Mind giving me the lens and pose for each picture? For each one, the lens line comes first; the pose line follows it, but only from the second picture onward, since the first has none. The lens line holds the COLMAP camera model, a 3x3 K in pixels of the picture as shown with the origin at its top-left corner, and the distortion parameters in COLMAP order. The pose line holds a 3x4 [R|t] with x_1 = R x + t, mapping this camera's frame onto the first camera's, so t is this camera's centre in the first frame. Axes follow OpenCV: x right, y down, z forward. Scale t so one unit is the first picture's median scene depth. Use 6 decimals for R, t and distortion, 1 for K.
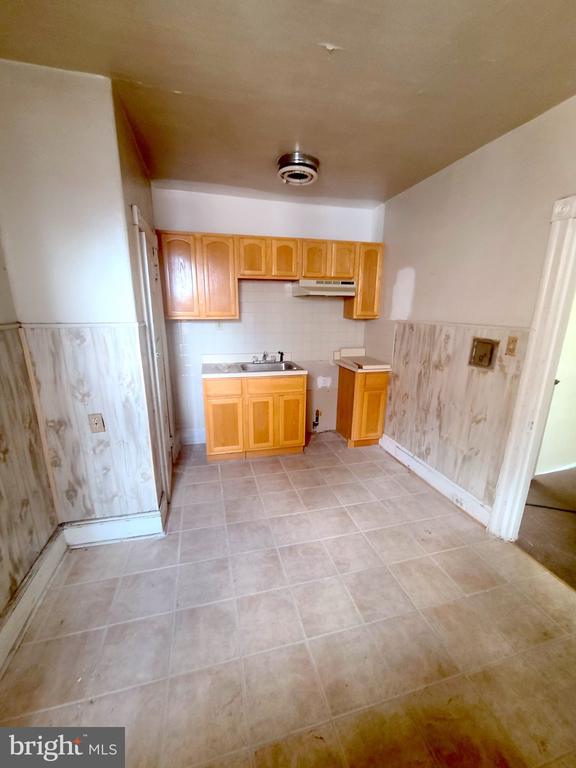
lens RADIAL K [[315.3, 0, 288.8], [0, 315.3, 391.1], [0, 0, 1]] dist [-0.006667, 0.000008]
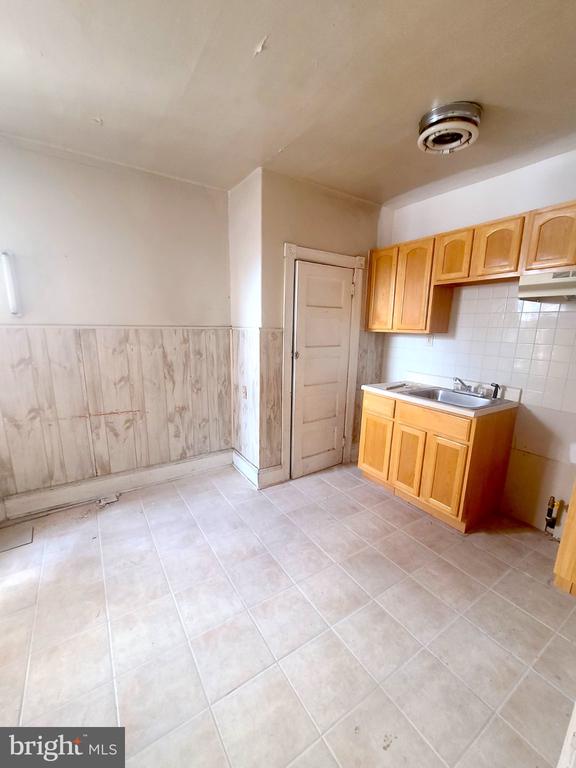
lens RADIAL K [[315.3, 0, 288.8], [0, 315.3, 391.1], [0, 0, 1]] dist [-0.006667, 0.000008]
pose [[0.301912, 0.190564, -0.934095, 0.693530], [-0.257949, 0.959599, 0.112395, -0.102293], [0.917775, 0.207015, 0.338870, 0.521538]]
